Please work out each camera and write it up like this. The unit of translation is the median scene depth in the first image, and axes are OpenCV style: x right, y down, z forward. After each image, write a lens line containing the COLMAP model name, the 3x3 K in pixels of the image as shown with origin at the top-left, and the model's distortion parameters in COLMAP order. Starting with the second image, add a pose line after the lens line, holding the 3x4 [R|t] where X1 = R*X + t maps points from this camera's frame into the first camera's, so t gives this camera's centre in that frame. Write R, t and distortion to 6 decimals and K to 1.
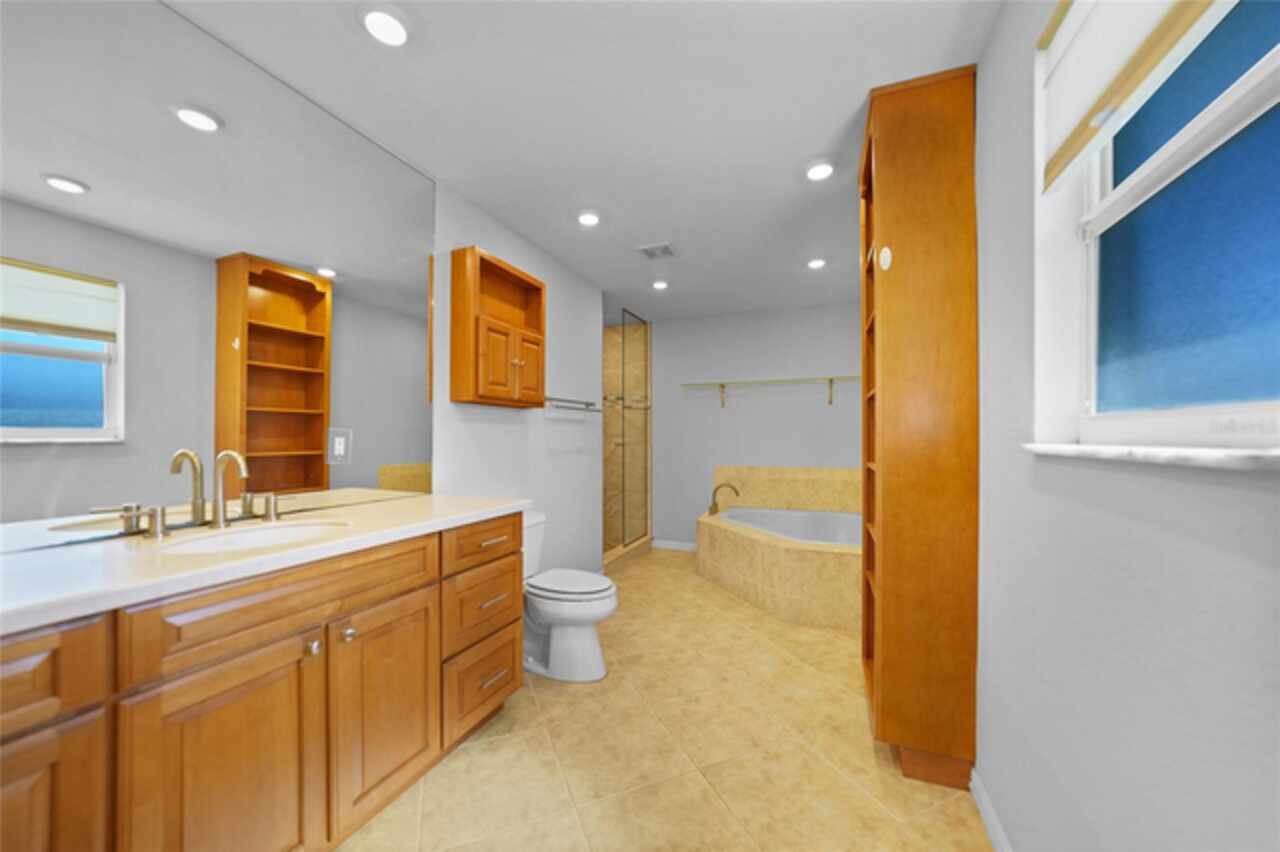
lens RADIAL K [[446.1, 0, 642.0], [0, 446.1, 423.5], [0, 0, 1]] dist [-0.028592, 0.006949]
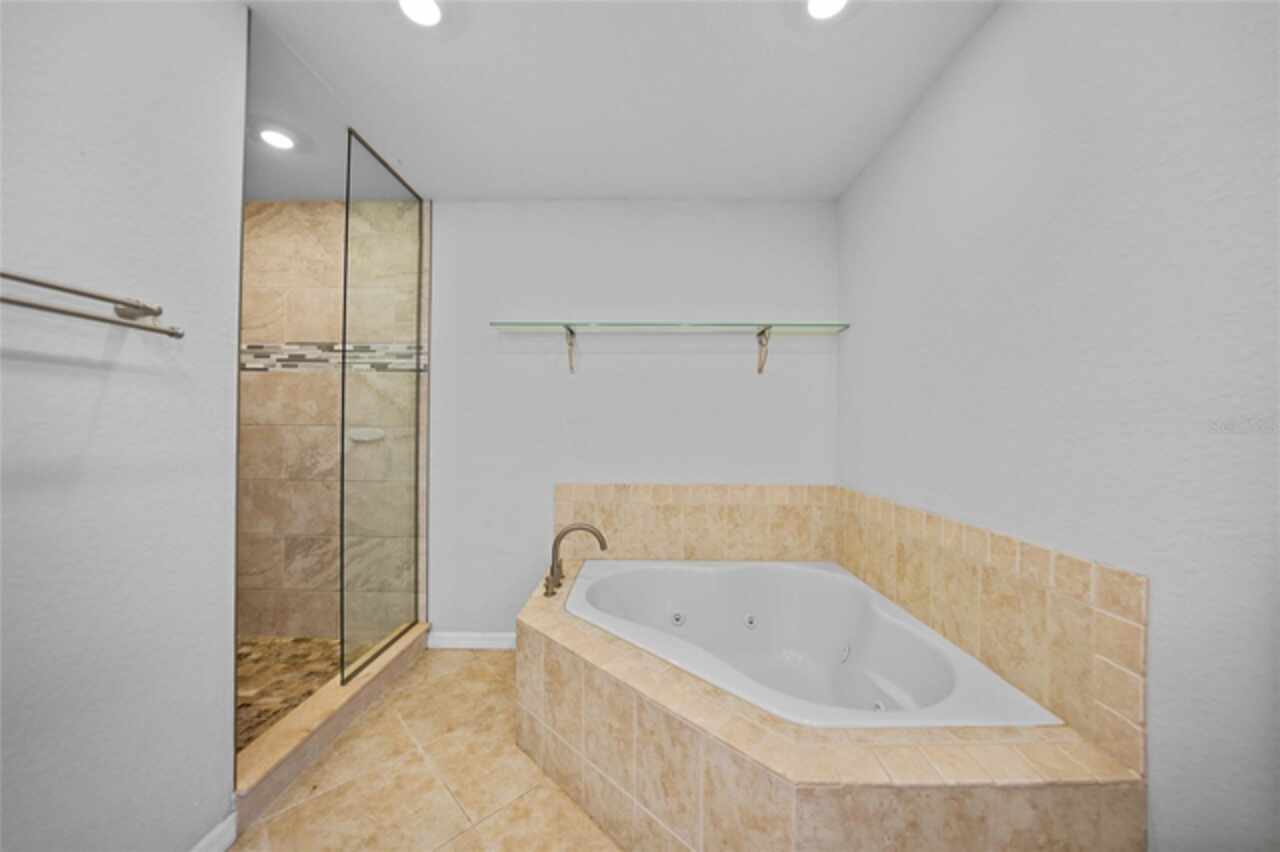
lens RADIAL K [[433.4, 0, 642.5], [0, 433.4, 427.9], [0, 0, 1]] dist [-0.046918, 0.006140]
pose [[0.929057, 0.011189, 0.369767, 0.075732], [-0.018790, 0.999680, 0.016959, 0.020593], [-0.369459, -0.022703, 0.928970, 0.533225]]
